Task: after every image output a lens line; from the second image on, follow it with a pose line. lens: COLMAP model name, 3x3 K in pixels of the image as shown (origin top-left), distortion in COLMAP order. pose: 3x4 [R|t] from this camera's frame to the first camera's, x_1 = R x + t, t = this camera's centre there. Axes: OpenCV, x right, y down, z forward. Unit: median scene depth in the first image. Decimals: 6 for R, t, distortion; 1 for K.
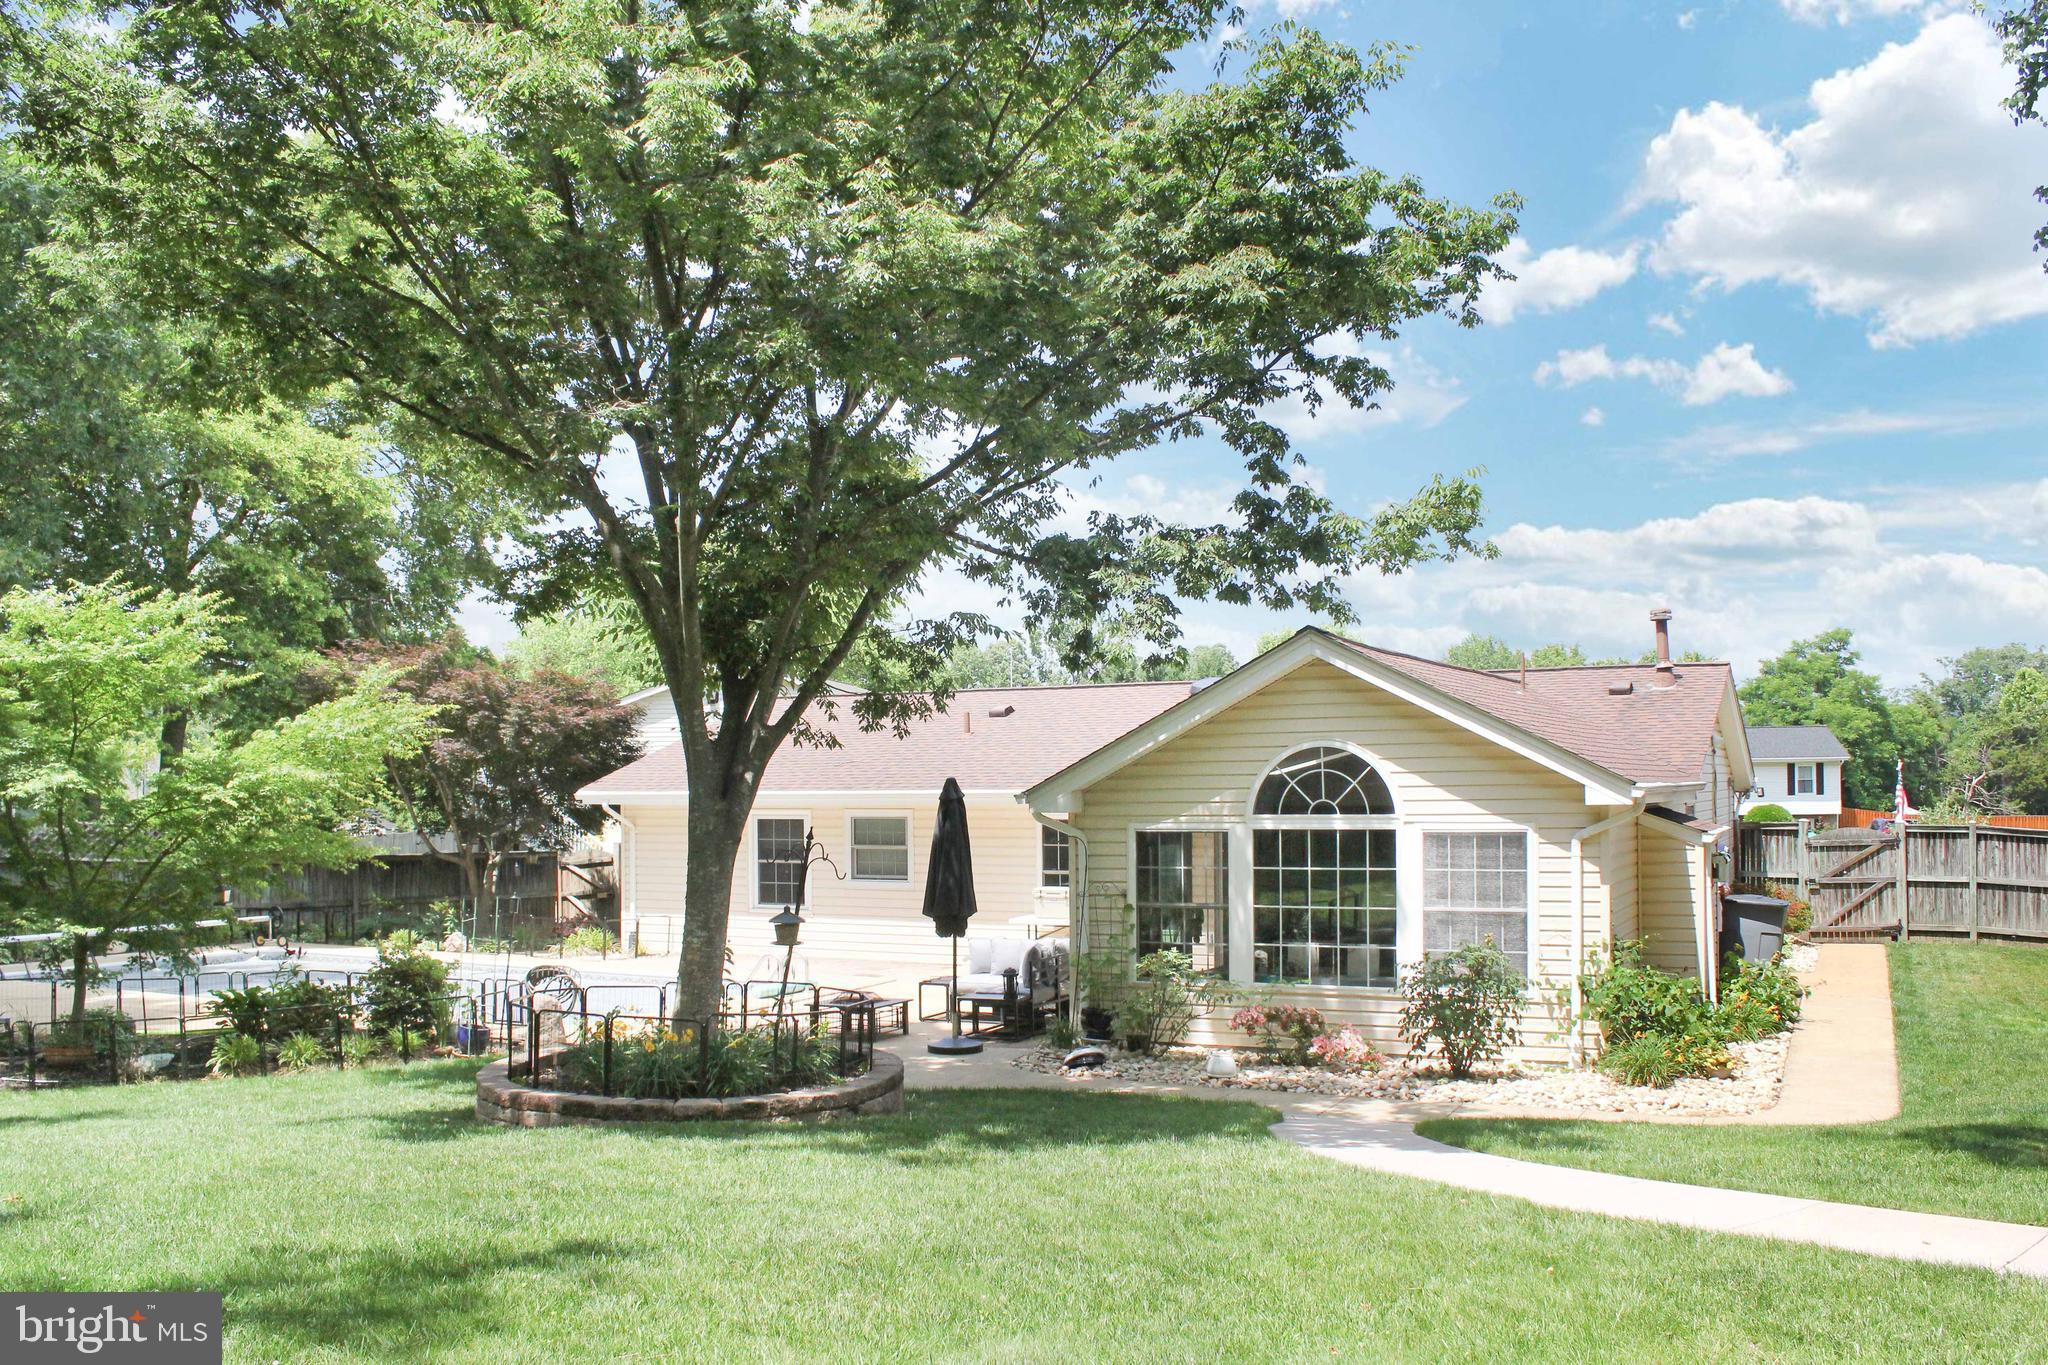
lens RADIAL K [[1710.8, 0, 1024.0], [0, 1710.8, 682.5], [0, 0, 1]] dist [-0.143611, 0.119437]
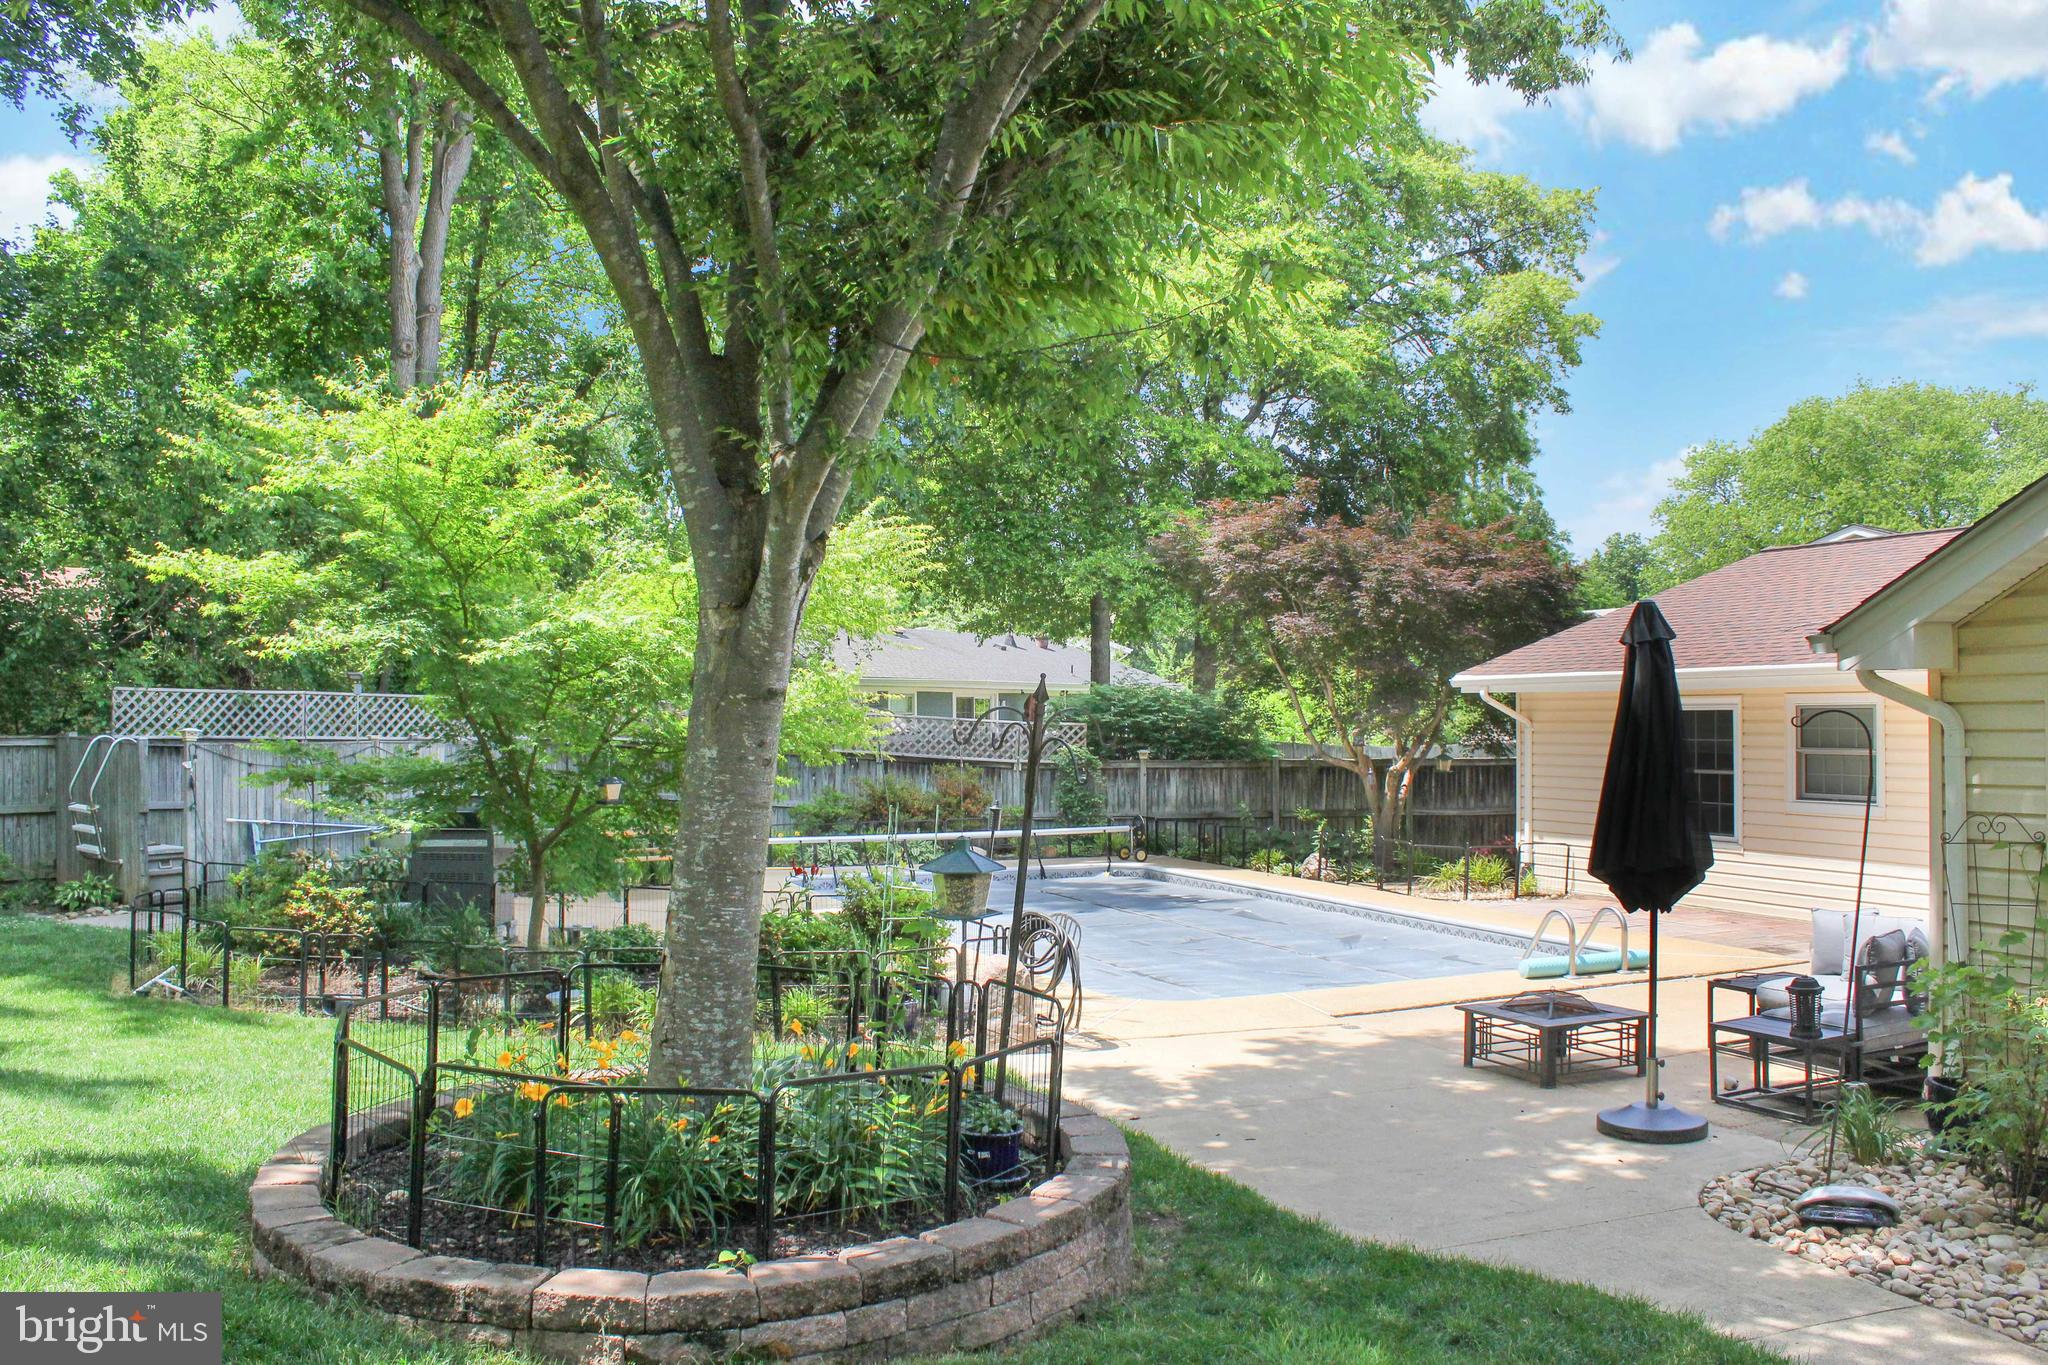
lens RADIAL K [[1710.8, 0, 1024.0], [0, 1710.8, 682.5], [0, 0, 1]] dist [-0.143611, 0.119437]
pose [[0.757468, -0.007799, -0.652825, 0.091917], [0.039871, 0.998615, 0.034331, 0.034464], [0.651653, -0.052033, 0.756730, 0.311746]]
